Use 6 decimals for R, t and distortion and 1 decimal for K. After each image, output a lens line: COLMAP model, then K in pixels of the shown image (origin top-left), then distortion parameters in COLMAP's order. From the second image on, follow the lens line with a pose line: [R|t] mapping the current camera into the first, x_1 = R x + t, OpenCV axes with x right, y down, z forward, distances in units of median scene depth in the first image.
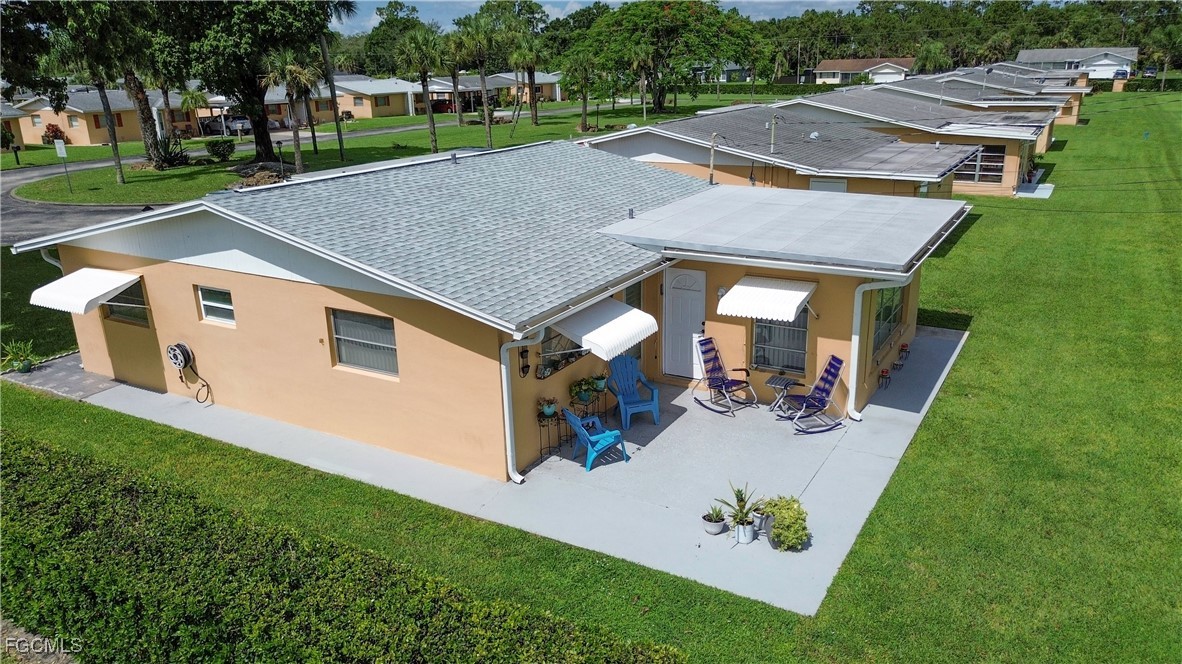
lens RADIAL K [[858.4, 0, 593.7], [0, 858.4, 329.6], [0, 0, 1]] dist [0.065206, -0.061682]
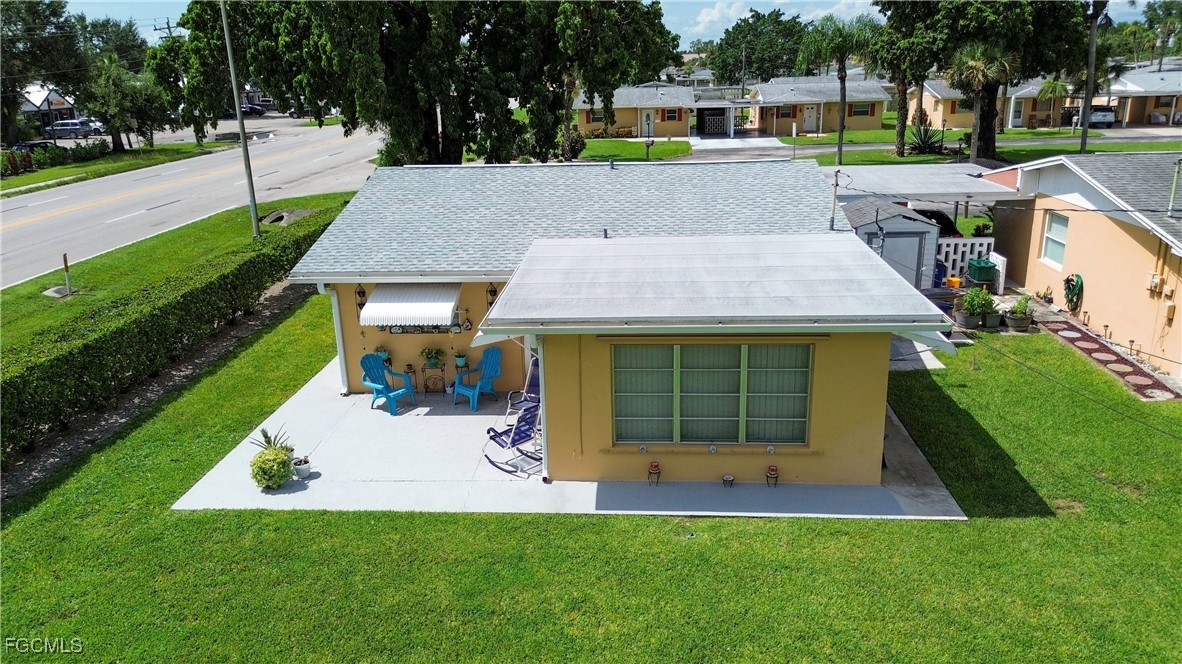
lens RADIAL K [[858.4, 0, 593.7], [0, 858.4, 329.6], [0, 0, 1]] dist [0.065206, -0.061682]
pose [[0.431625, 0.269121, -0.860973, 0.811374], [-0.244263, 0.953670, 0.175641, -0.173565], [0.868352, 0.134493, 0.477364, 0.422295]]
